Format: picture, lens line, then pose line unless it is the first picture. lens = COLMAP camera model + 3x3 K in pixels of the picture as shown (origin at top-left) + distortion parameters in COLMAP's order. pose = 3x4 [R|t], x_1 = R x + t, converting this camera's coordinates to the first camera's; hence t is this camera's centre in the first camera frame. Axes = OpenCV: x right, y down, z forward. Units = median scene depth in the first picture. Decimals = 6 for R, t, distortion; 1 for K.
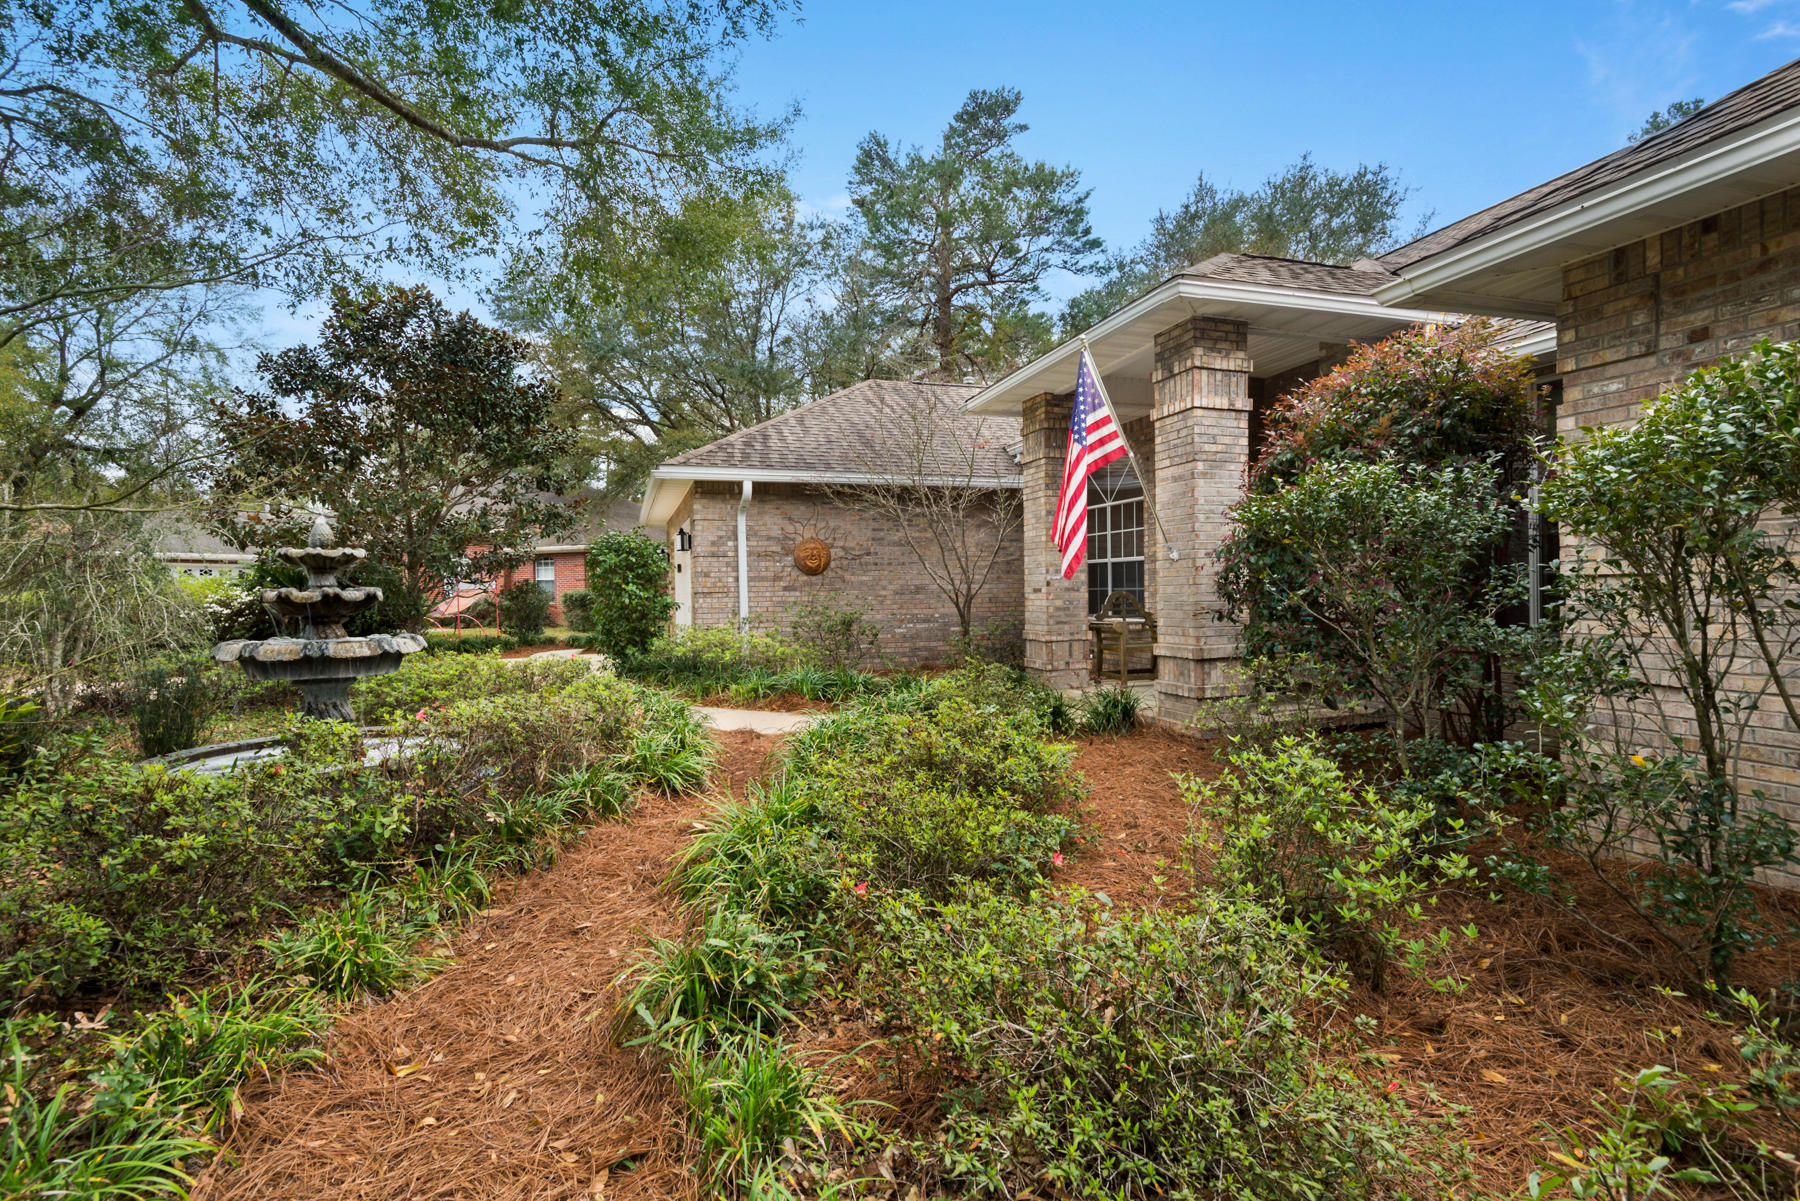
lens RADIAL K [[869.4, 0, 886.6], [0, 869.4, 613.0], [0, 0, 1]] dist [0.022119, -0.017228]
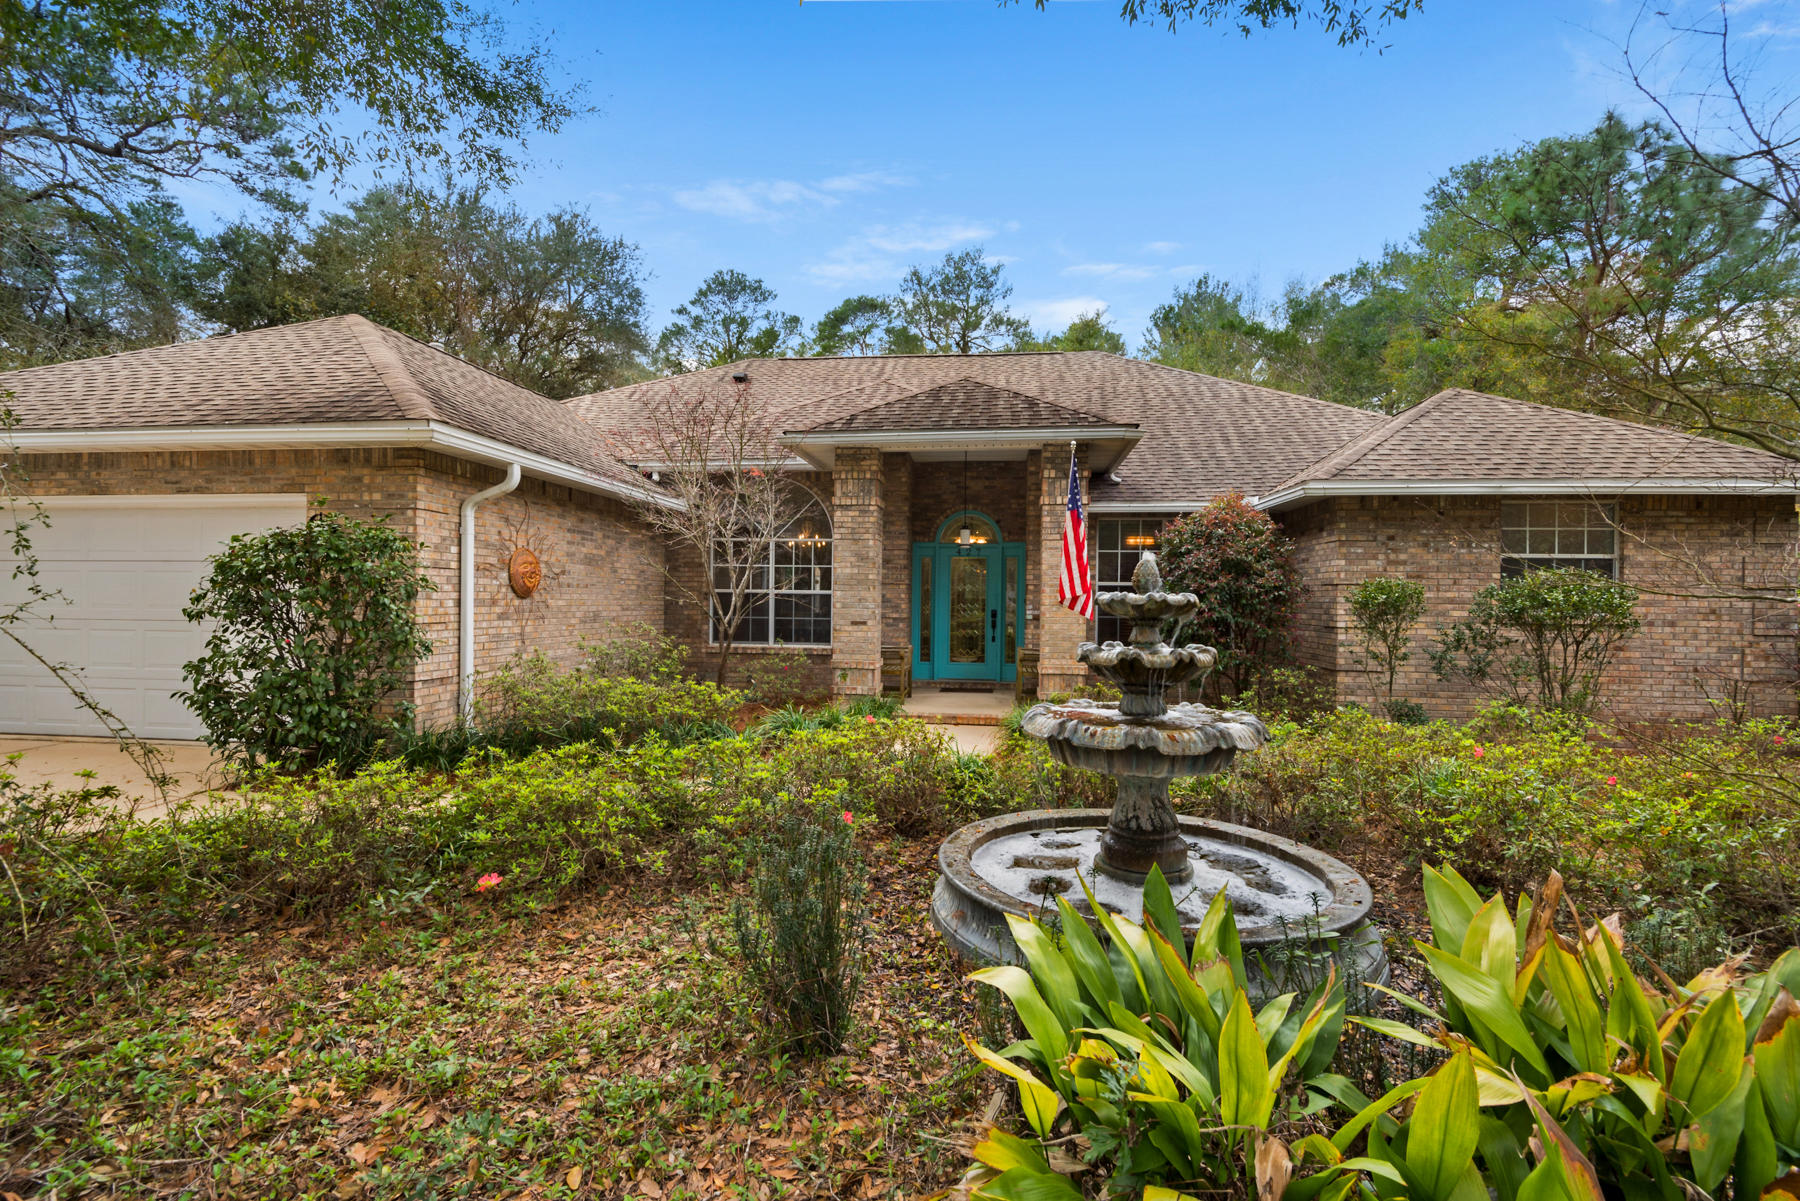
lens RADIAL K [[869.4, 0, 908.2], [0, 869.4, 608.1], [0, 0, 1]] dist [0.022119, -0.017228]
pose [[0.397060, 0.010242, 0.917735, -0.658129], [0.004277, 0.999906, -0.013009, -0.024336], [-0.917782, 0.009091, 0.396979, 0.408512]]
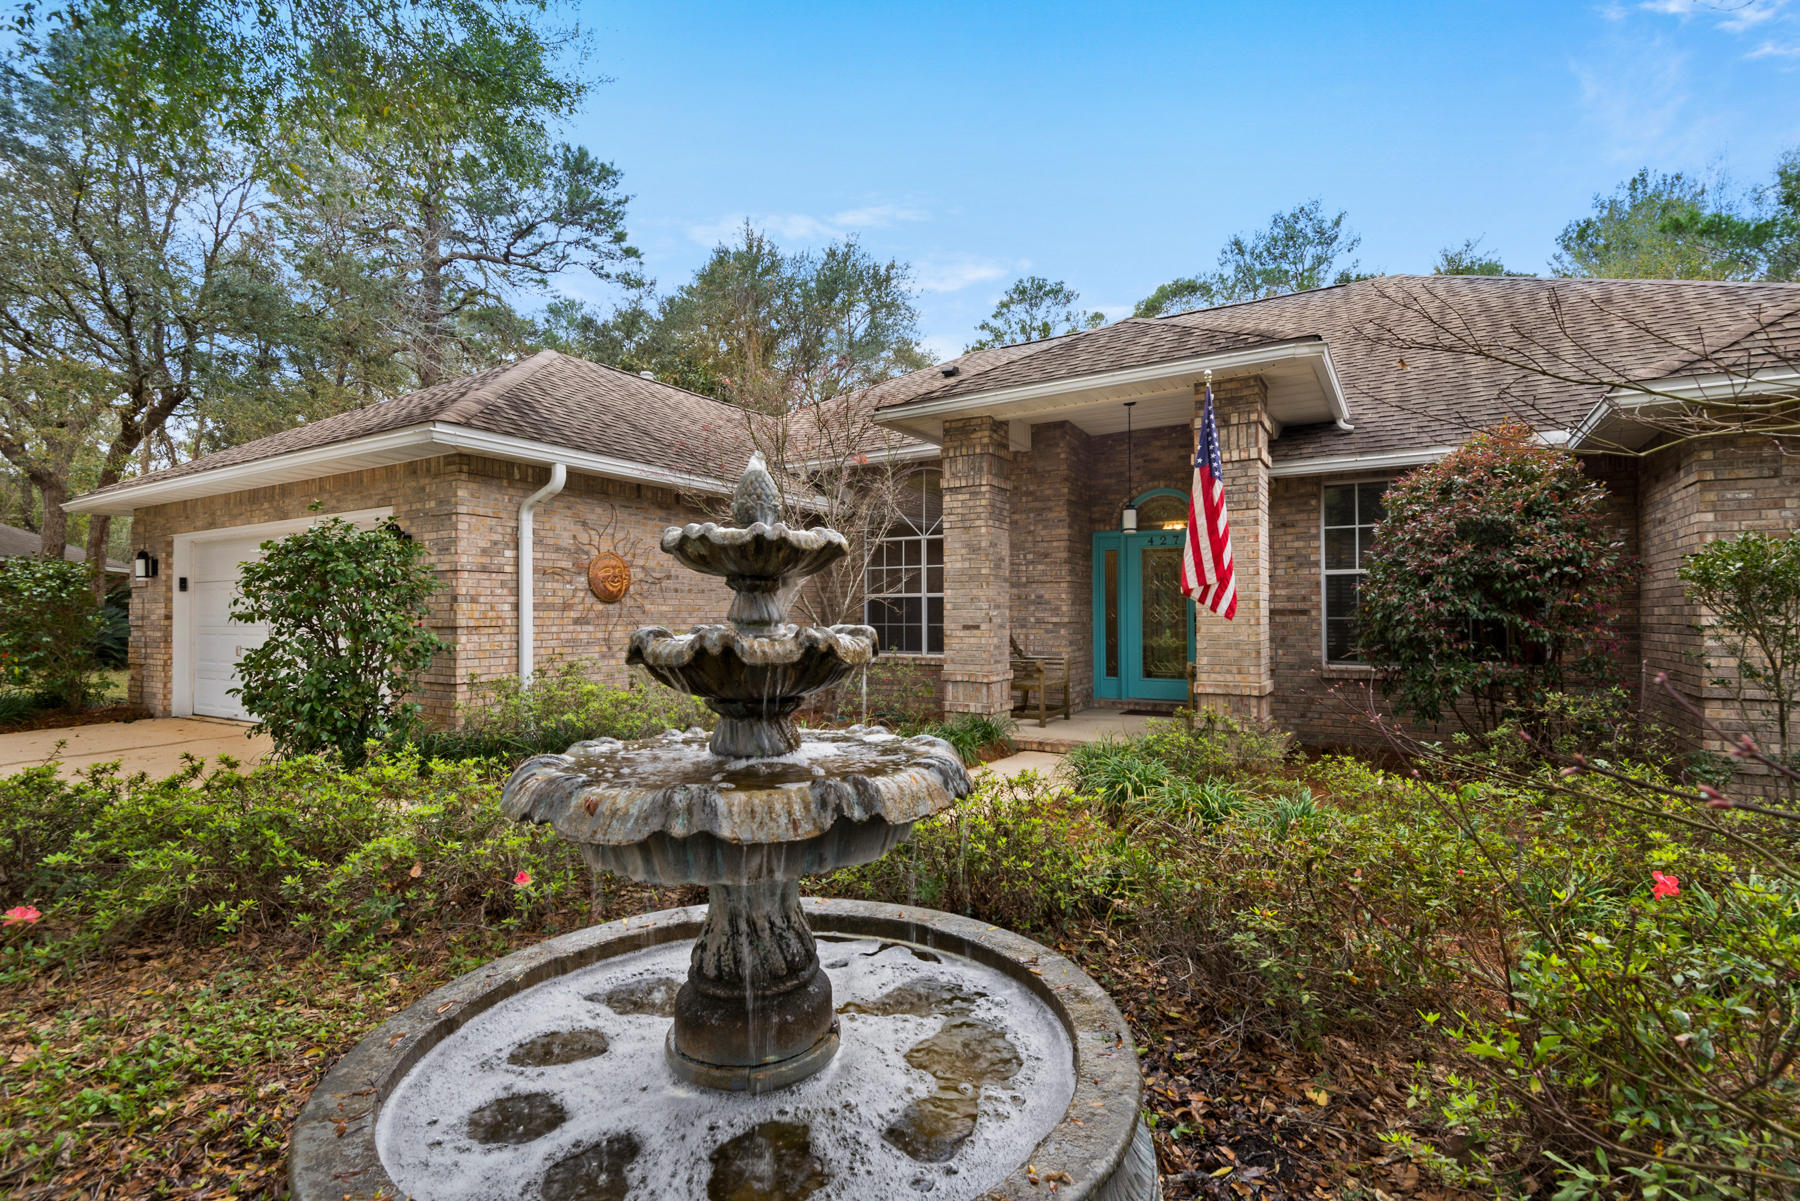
lens RADIAL K [[869.4, 0, 900.8], [0, 869.4, 609.4], [0, 0, 1]] dist [0.022119, -0.017228]
pose [[0.743716, 0.017616, 0.668263, -0.403895], [0.008721, 0.999312, -0.036048, -0.009477], [-0.668439, 0.032638, 0.743051, 0.294296]]
